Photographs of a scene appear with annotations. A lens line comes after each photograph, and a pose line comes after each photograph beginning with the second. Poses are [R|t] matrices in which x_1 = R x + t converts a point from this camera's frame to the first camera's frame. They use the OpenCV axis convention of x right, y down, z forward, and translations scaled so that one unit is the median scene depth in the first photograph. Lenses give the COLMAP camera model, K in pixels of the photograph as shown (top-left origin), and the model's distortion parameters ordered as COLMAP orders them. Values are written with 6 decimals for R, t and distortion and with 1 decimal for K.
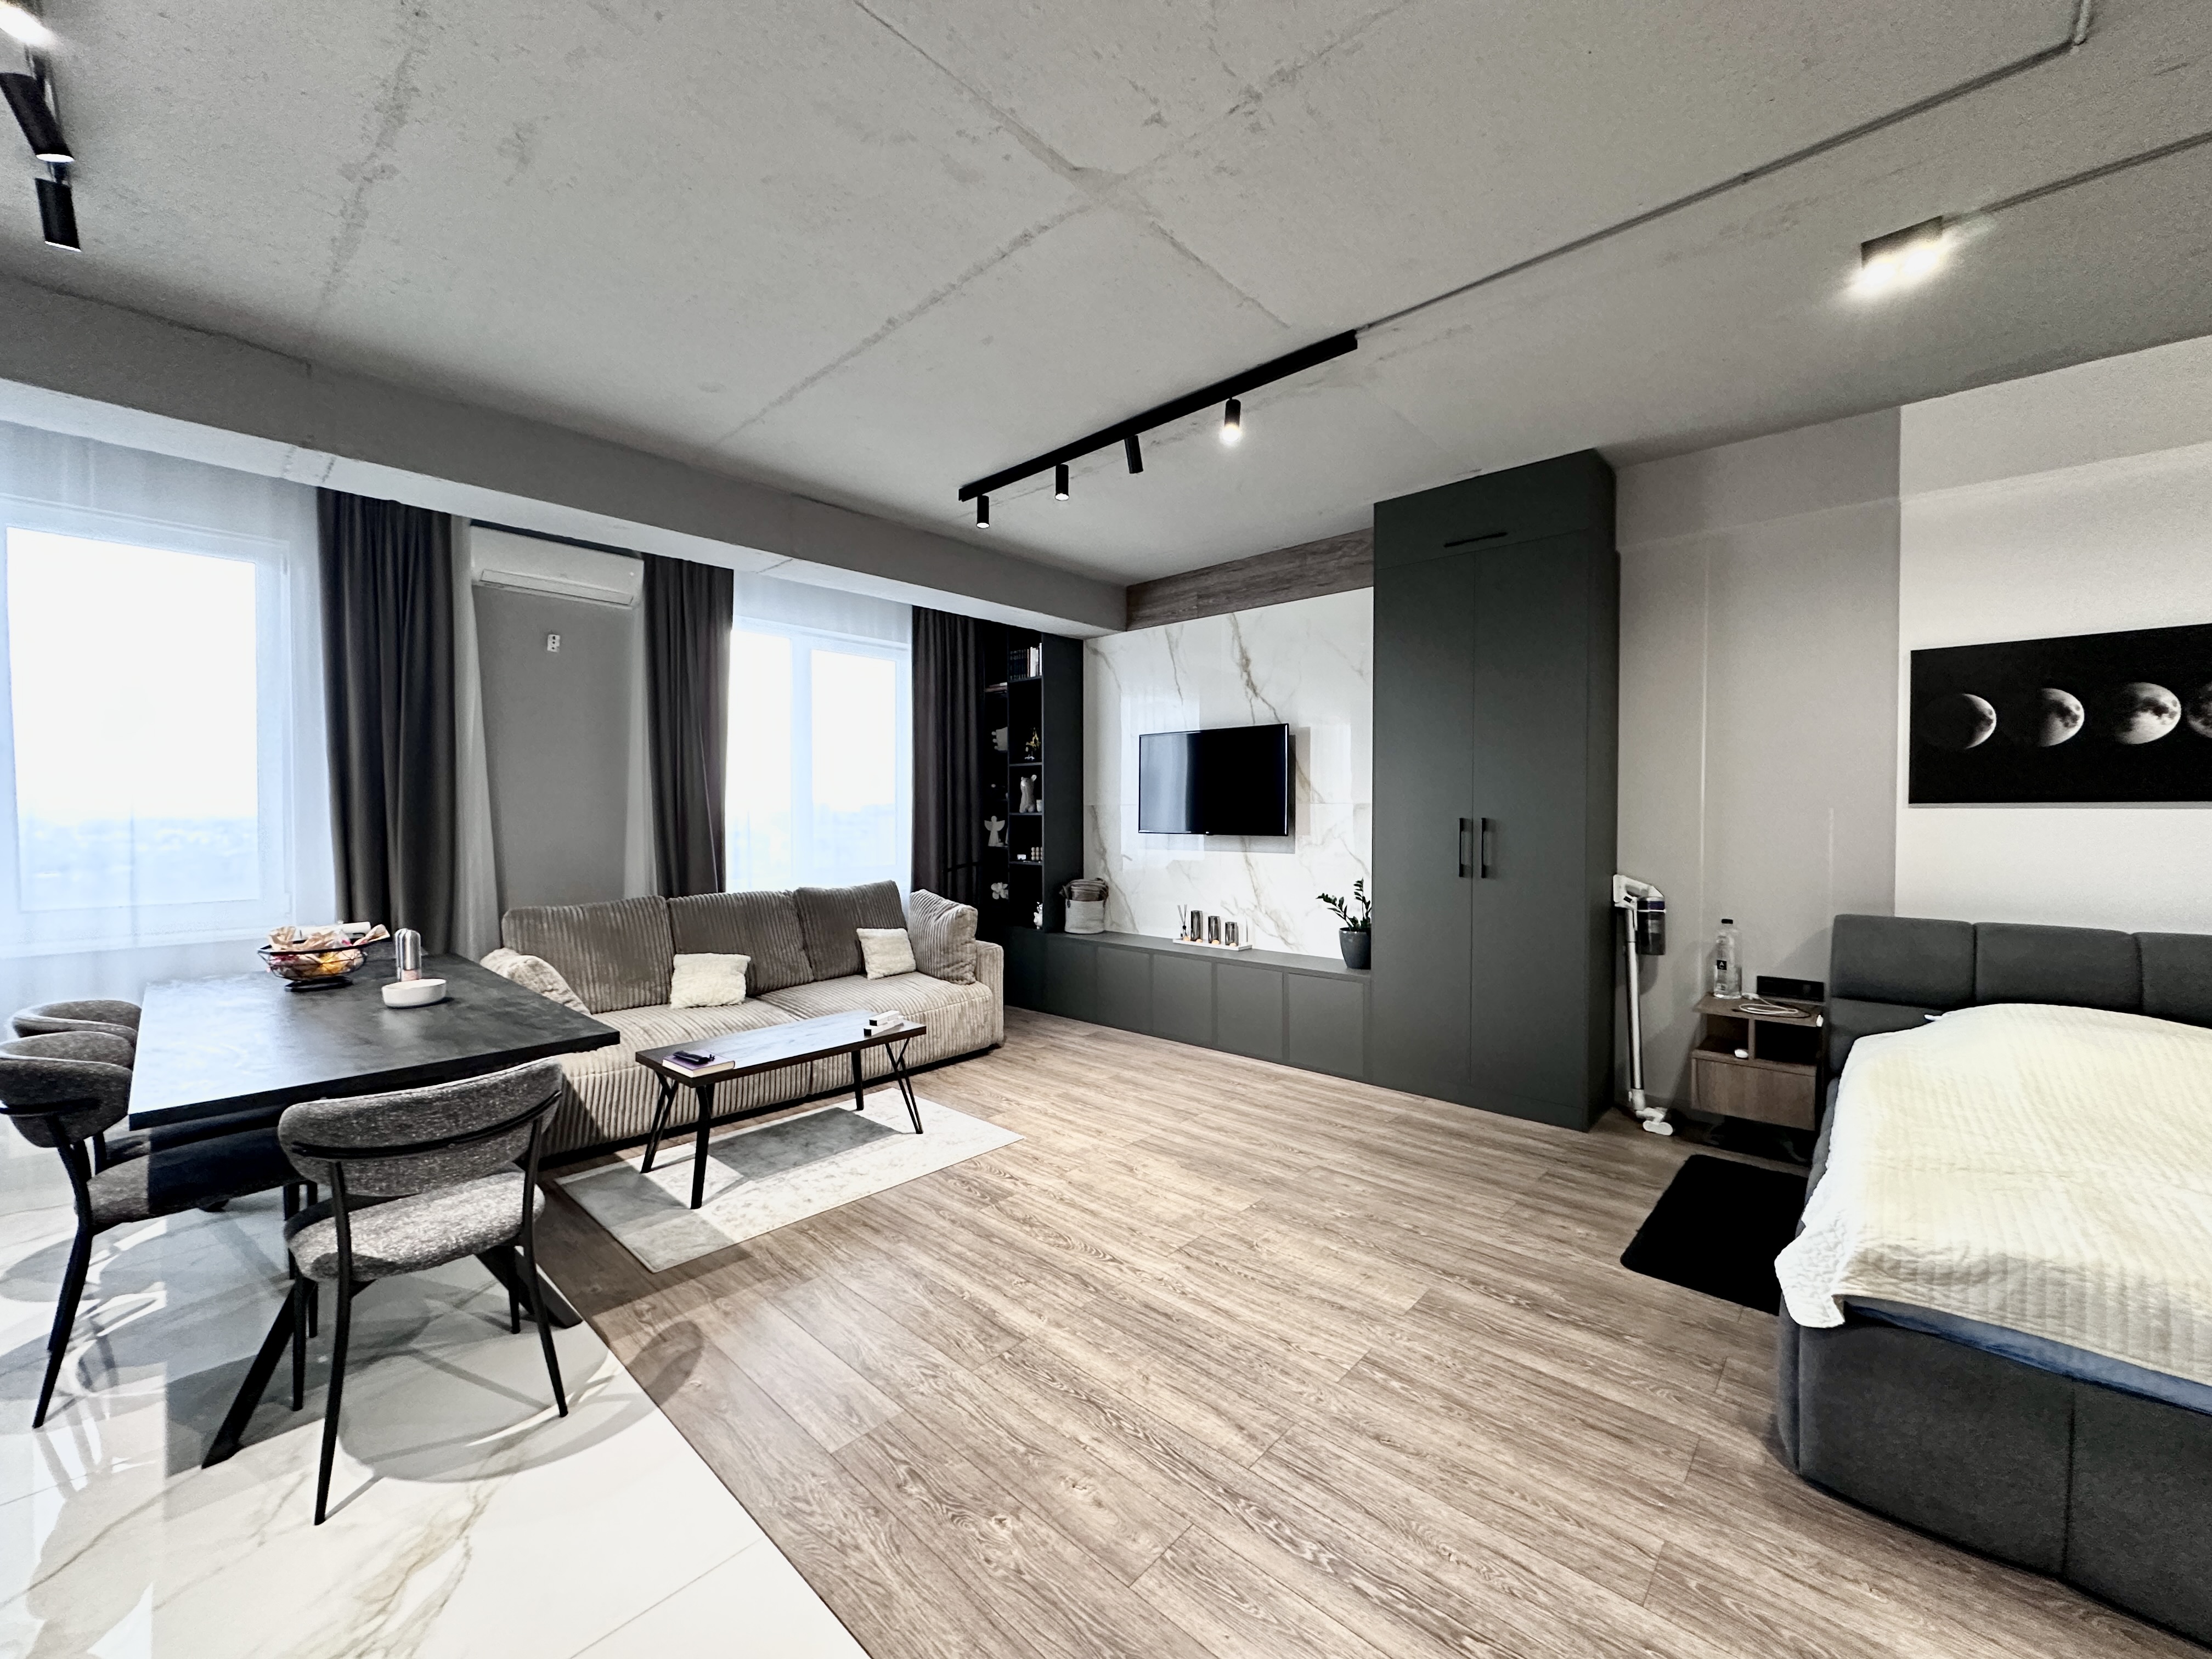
lens RADIAL K [[878.3, 0, 1105.2], [0, 878.3, 826.4], [0, 0, 1]] dist [-0.004101, 0.000532]
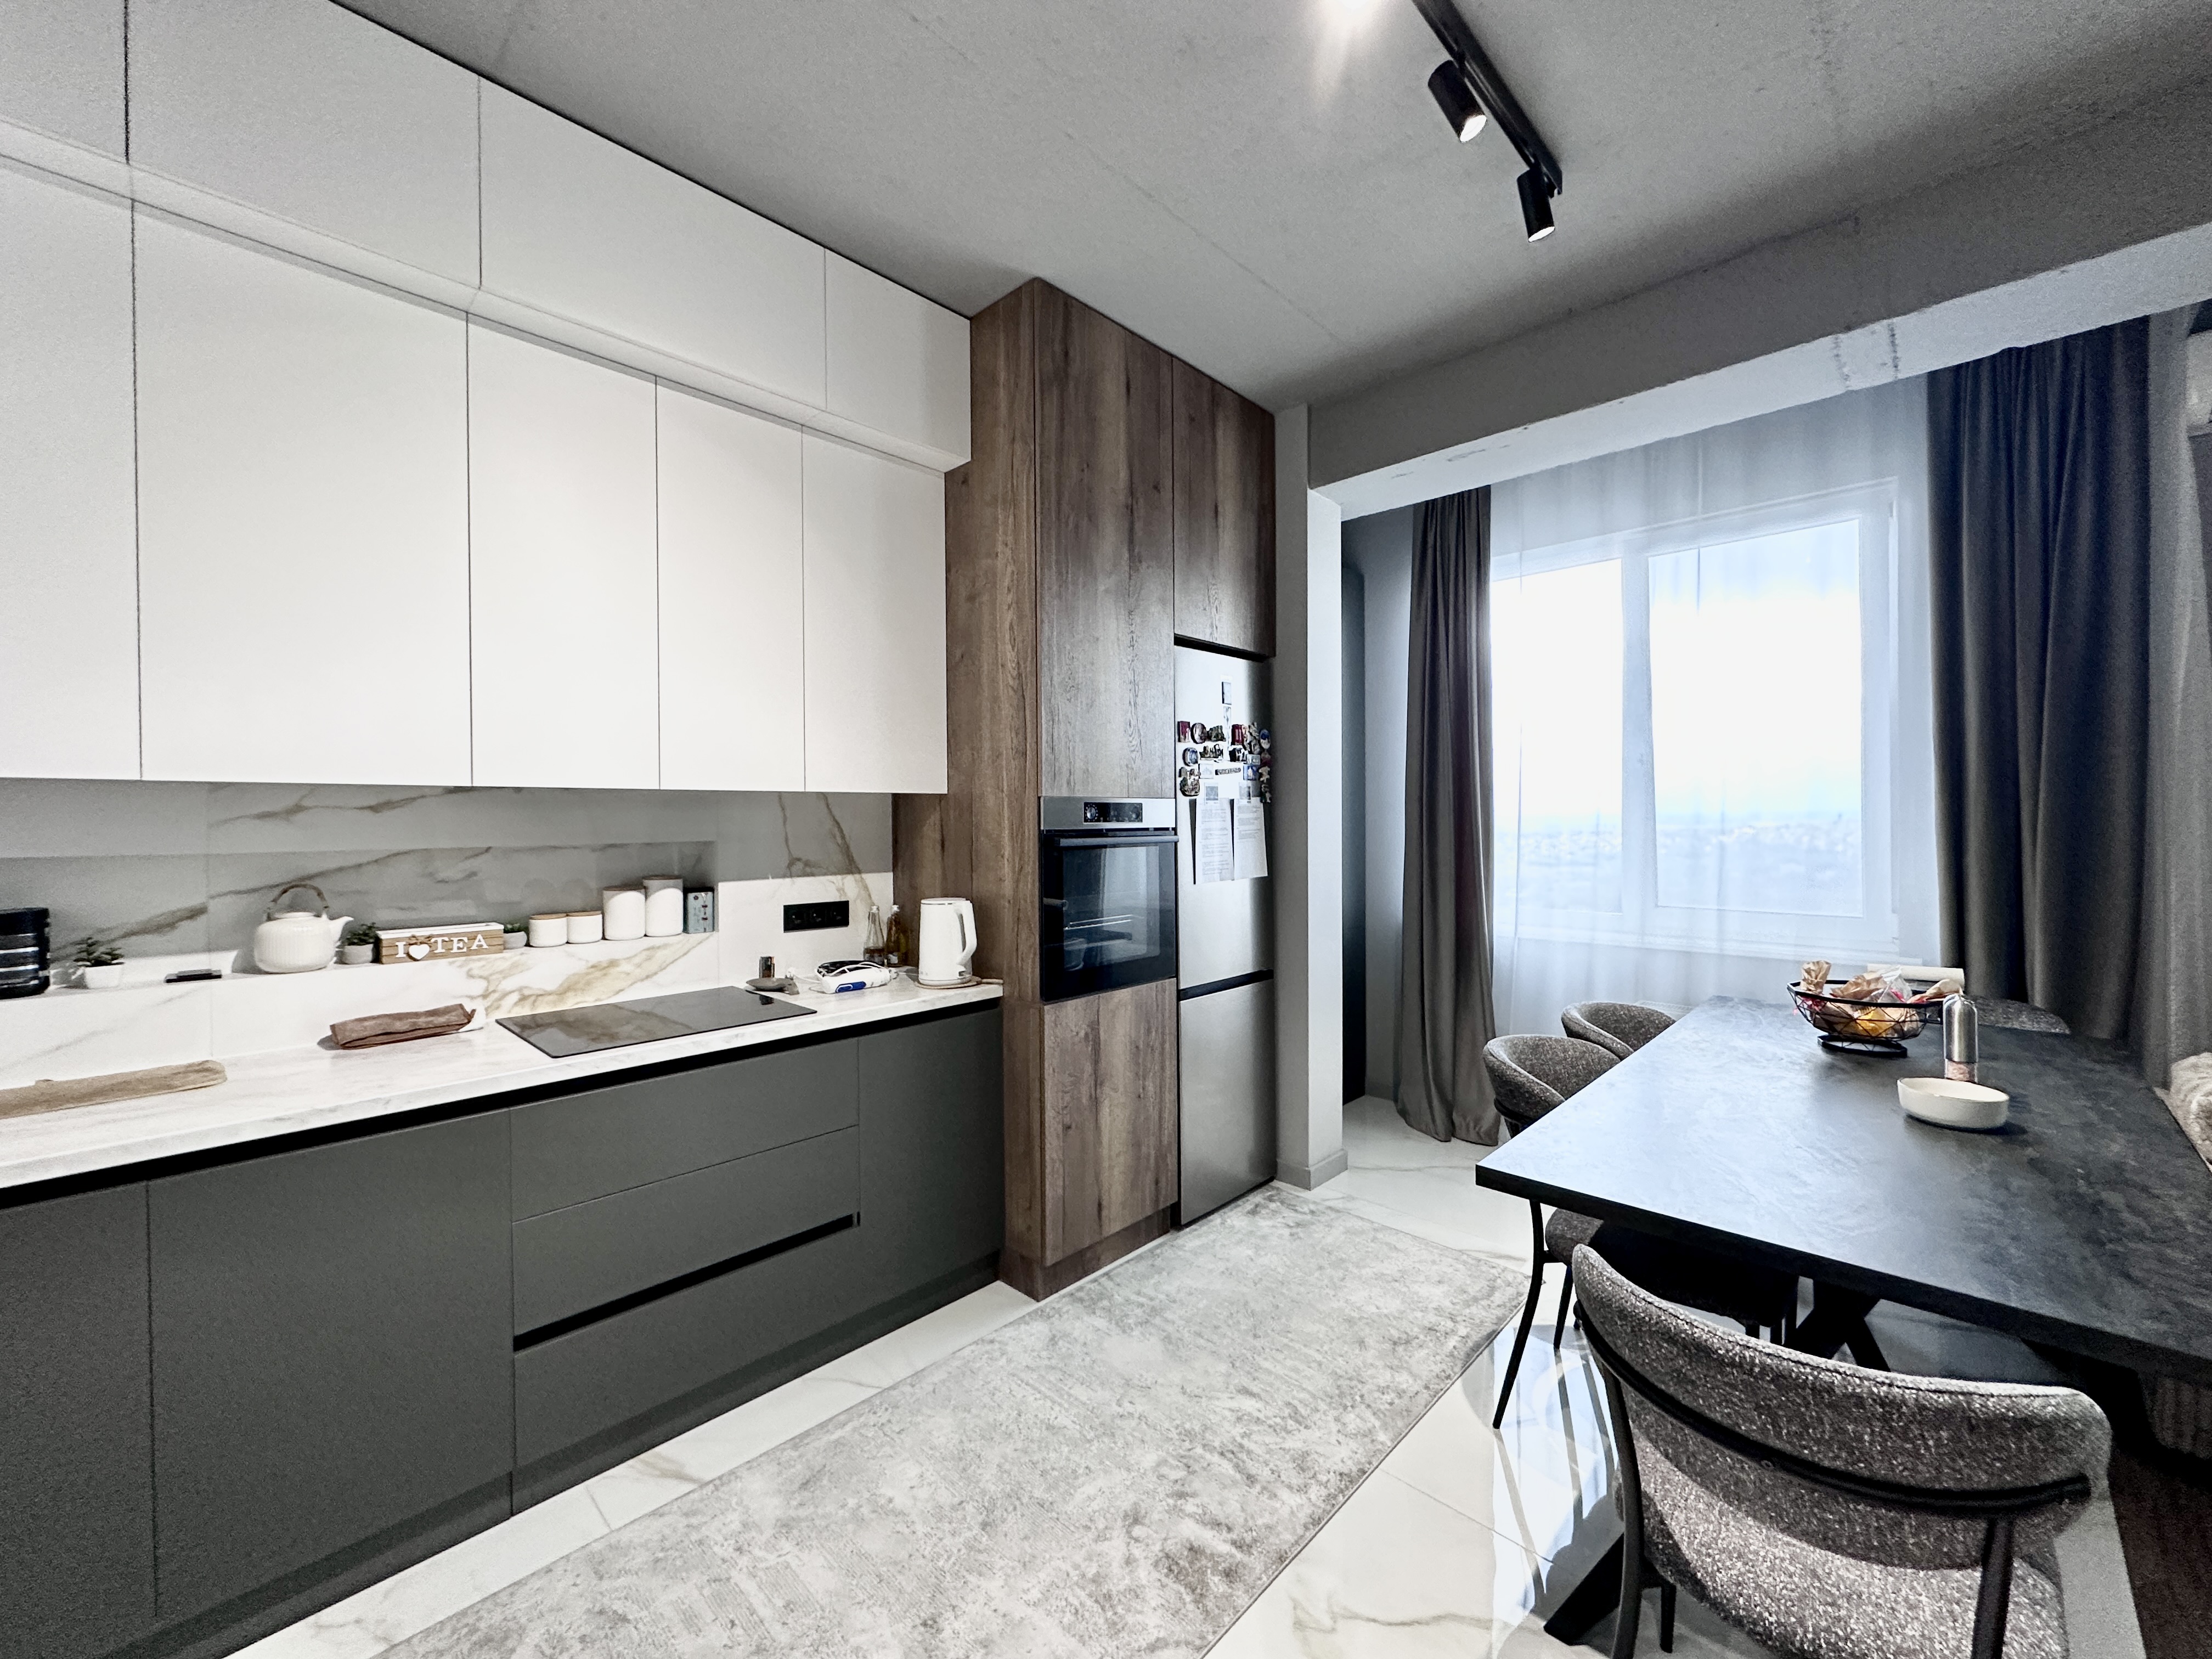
lens RADIAL K [[882.1, 0, 1105.1], [0, 882.1, 826.6], [0, 0, 1]] dist [-0.003899, -0.000041]
pose [[-0.025488, 0.010408, -0.999621, -0.111864], [-0.010004, 0.999893, 0.010666, -0.005885], [0.999625, 0.010272, -0.025382, 0.309560]]
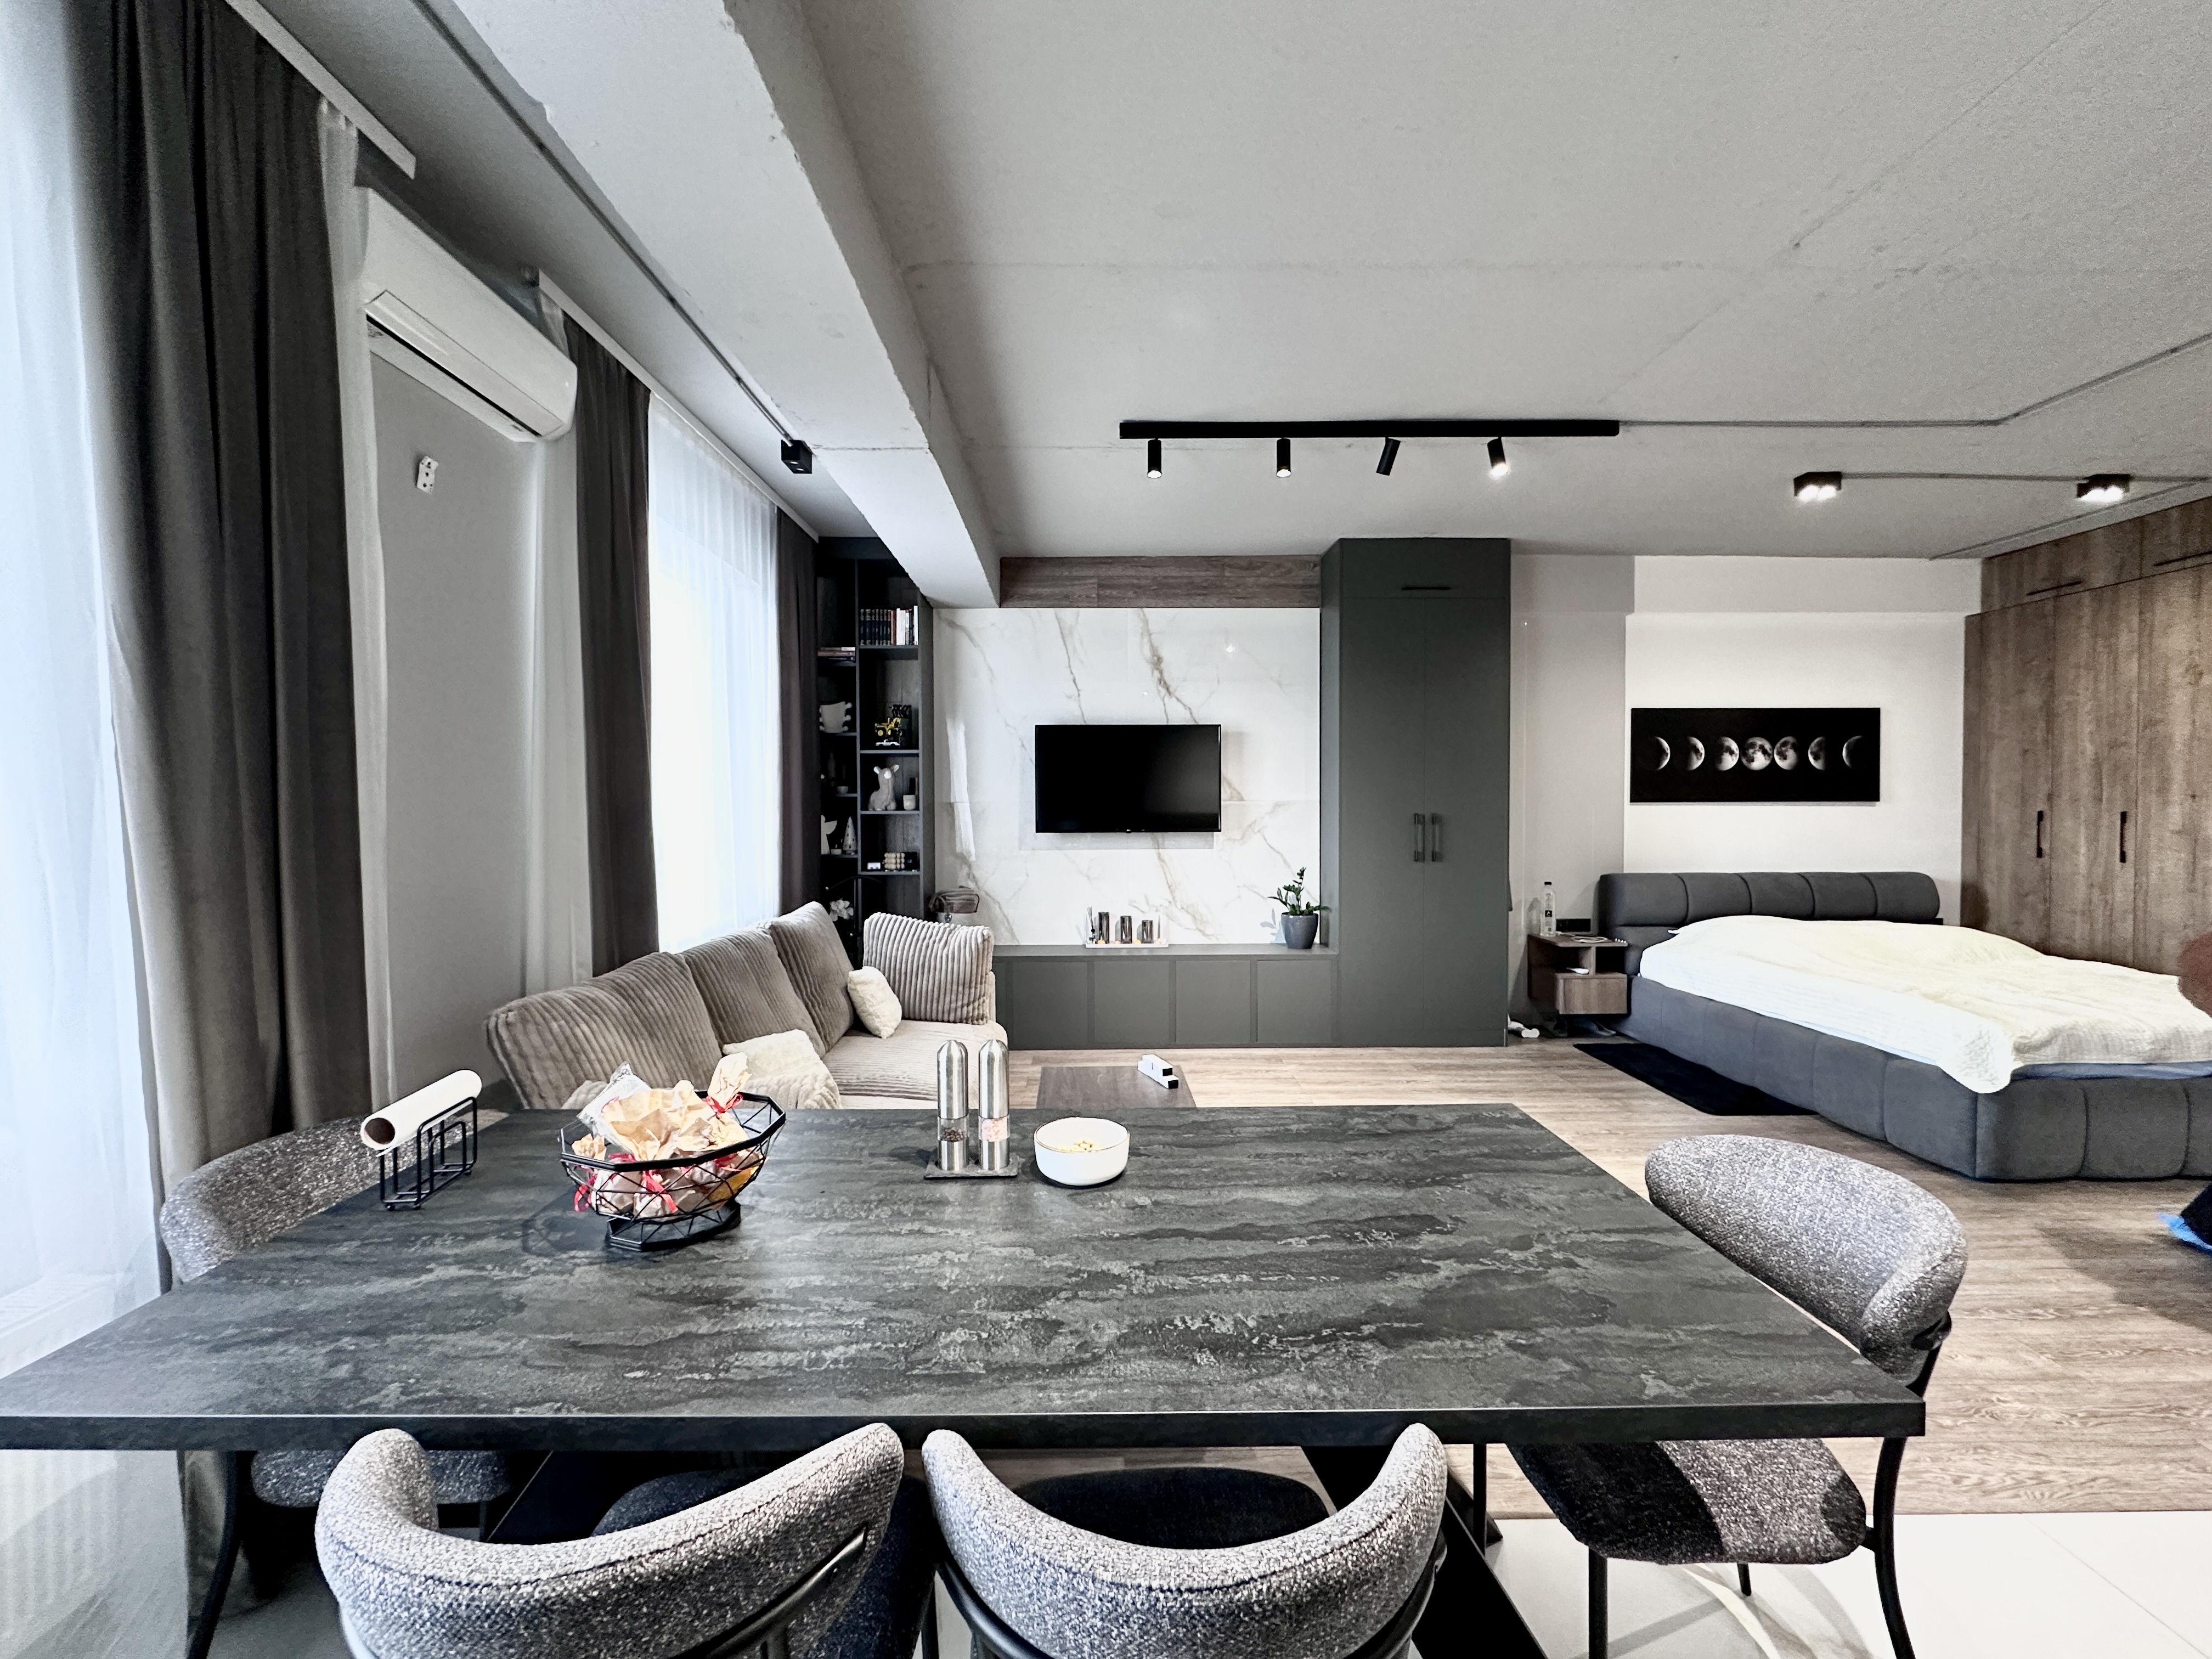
lens RADIAL K [[882.1, 0, 1105.1], [0, 882.1, 826.6], [0, 0, 1]] dist [-0.003899, -0.000041]
pose [[0.729797, -0.015543, 0.683487, -0.858302], [0.014317, 0.999870, 0.007450, -0.007385], [-0.683514, 0.004349, 0.729925, 0.453860]]
